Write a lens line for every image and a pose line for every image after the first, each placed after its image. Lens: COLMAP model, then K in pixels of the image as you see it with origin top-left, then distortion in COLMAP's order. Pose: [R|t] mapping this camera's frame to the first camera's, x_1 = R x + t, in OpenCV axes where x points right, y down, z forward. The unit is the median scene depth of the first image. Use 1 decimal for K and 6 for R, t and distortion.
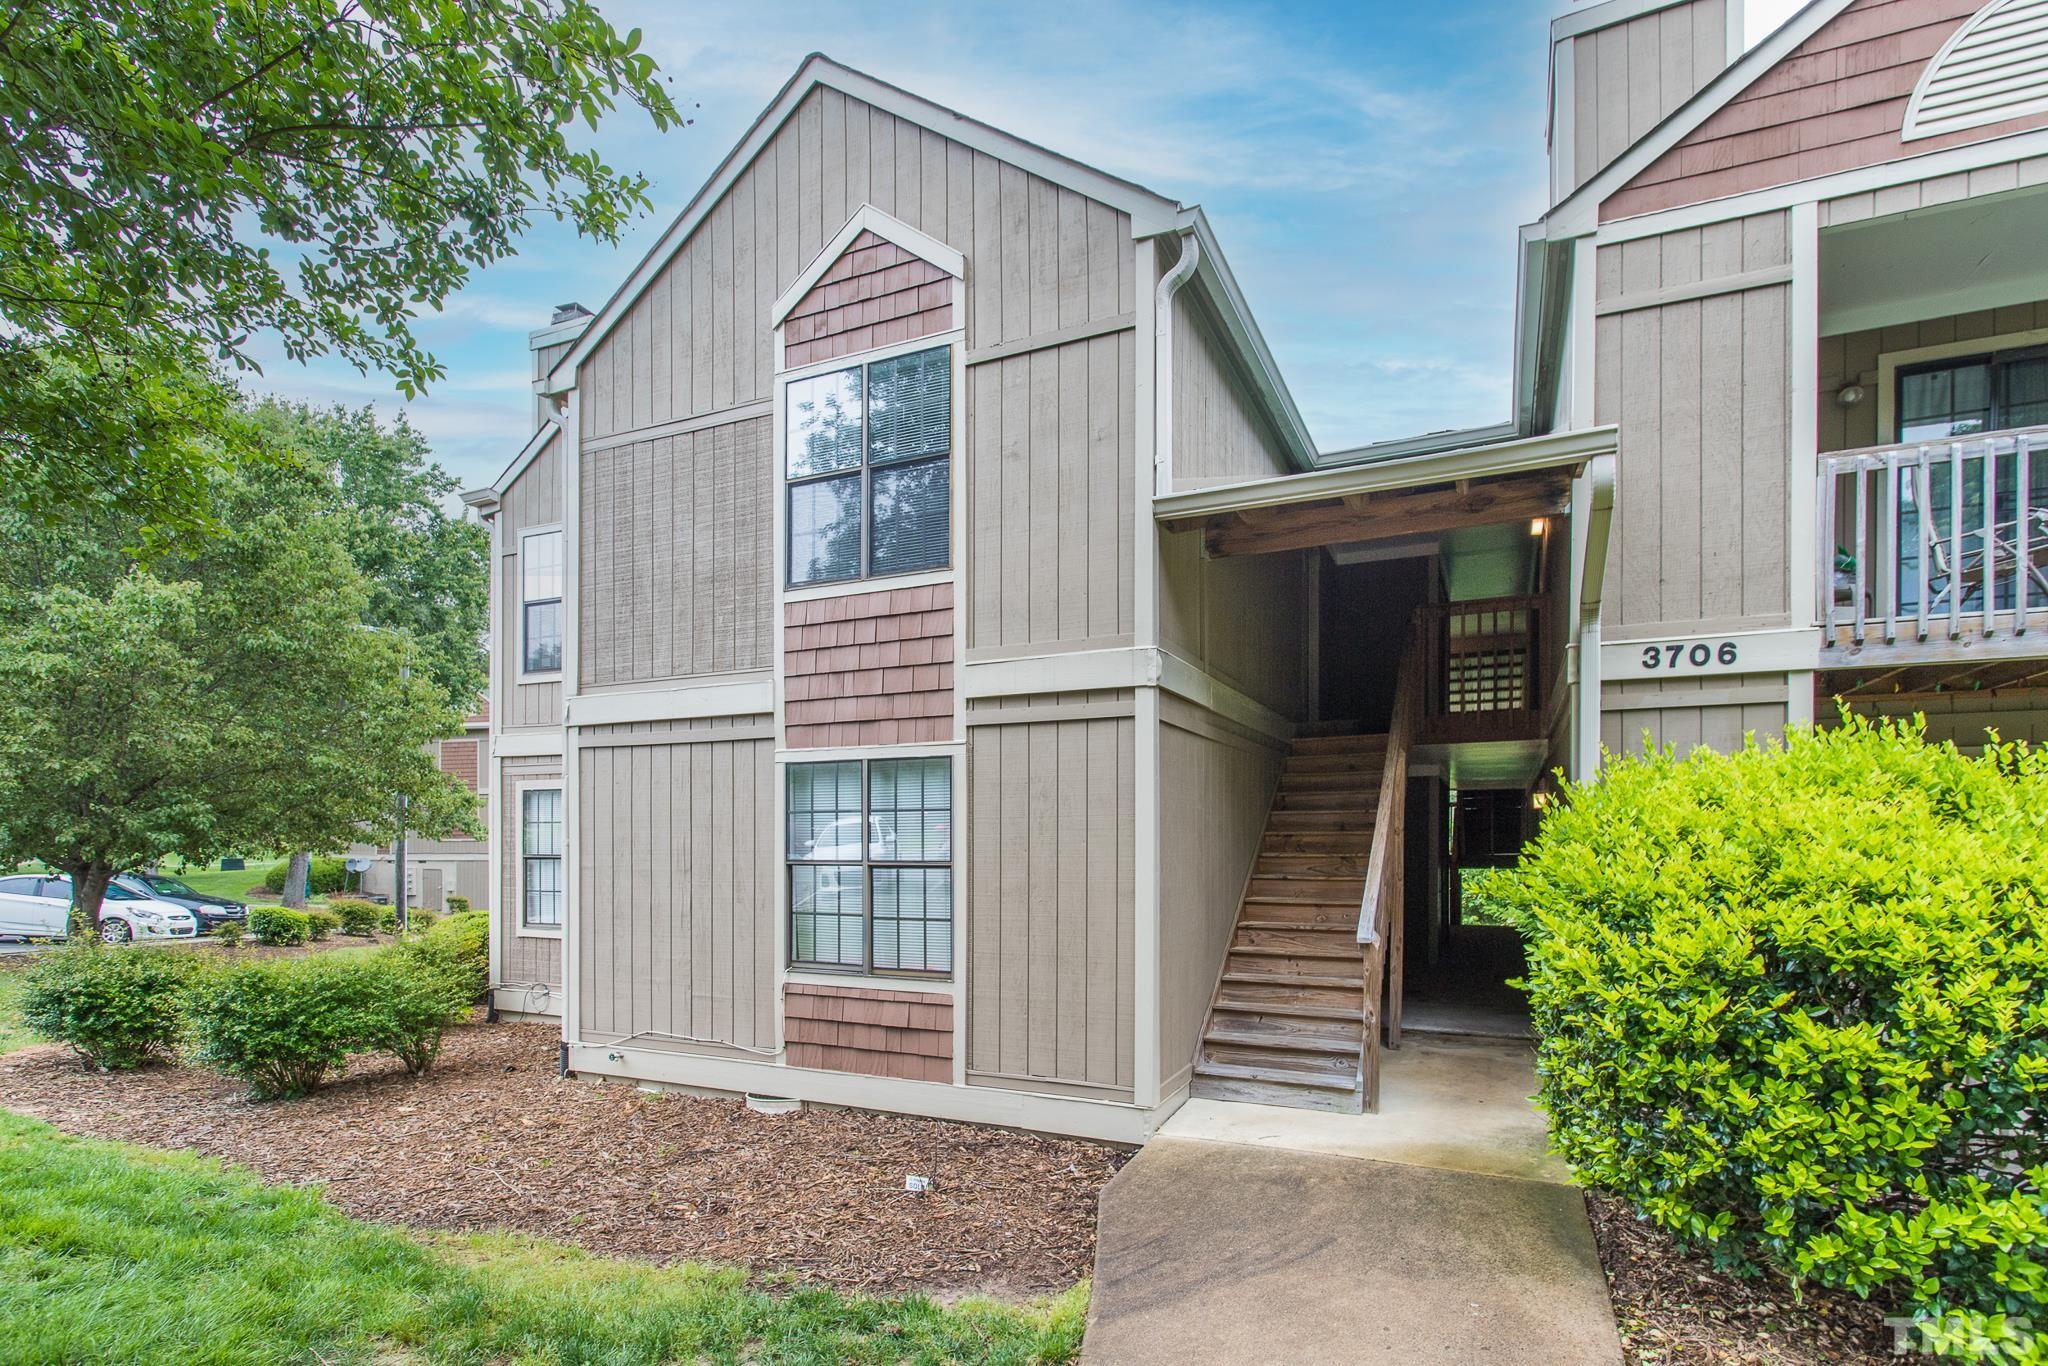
lens RADIAL K [[1015.1, 0, 1047.6], [0, 1015.1, 708.9], [0, 0, 1]] dist [0.000037, -0.000196]
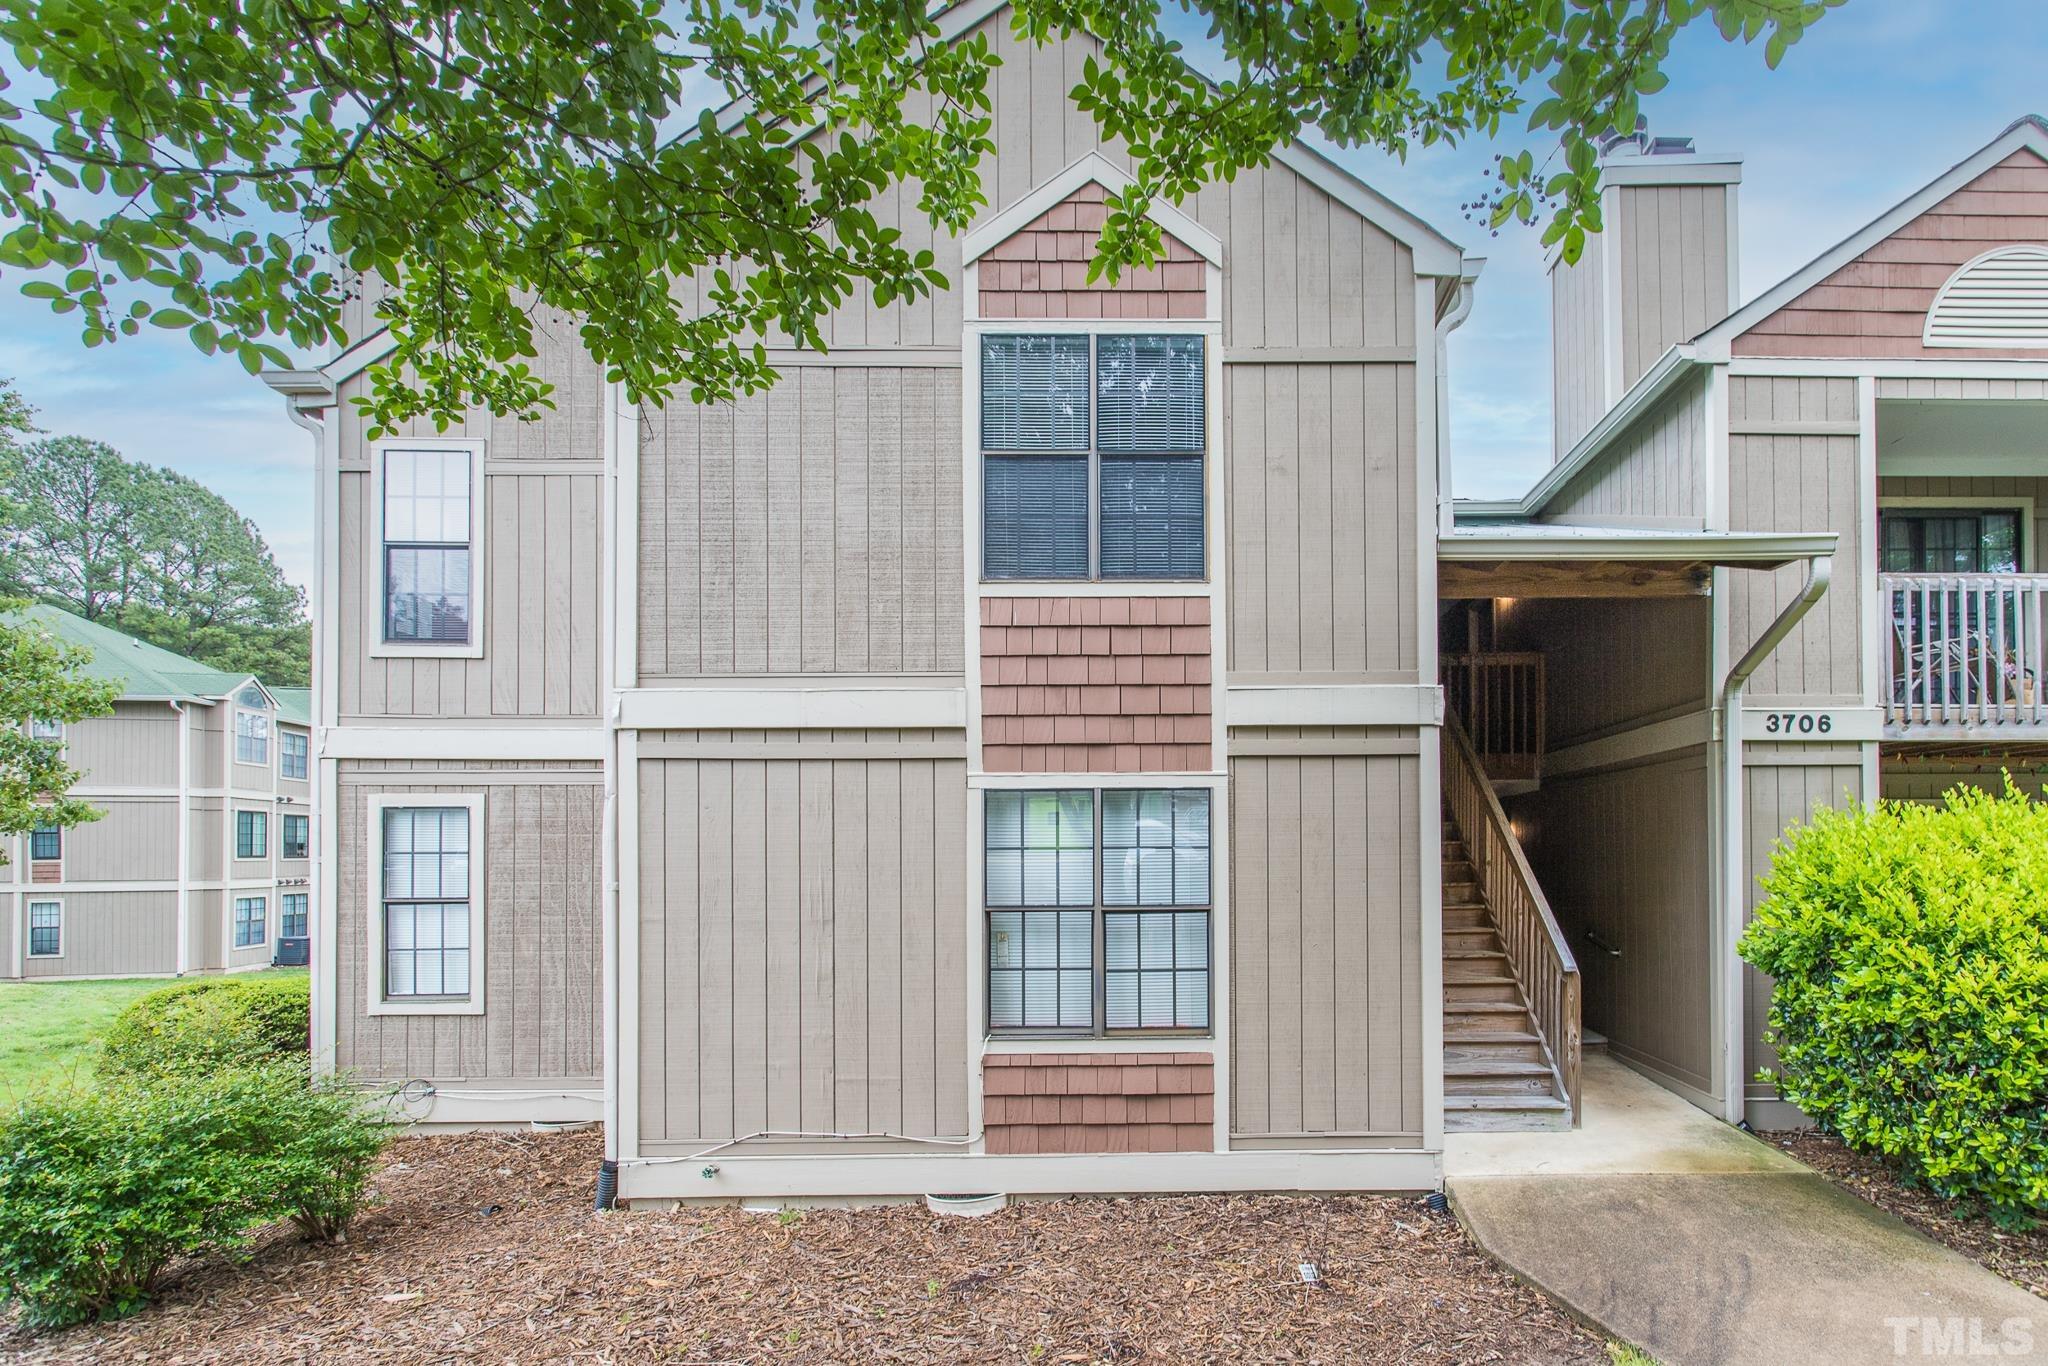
lens RADIAL K [[1015.1, 0, 1047.6], [0, 1015.1, 708.9], [0, 0, 1]] dist [0.000037, -0.000196]
pose [[0.900571, 0.054129, 0.431326, -0.618642], [-0.052825, 0.998491, -0.015011, -0.003117], [-0.431488, -0.009266, 0.902071, 0.243657]]
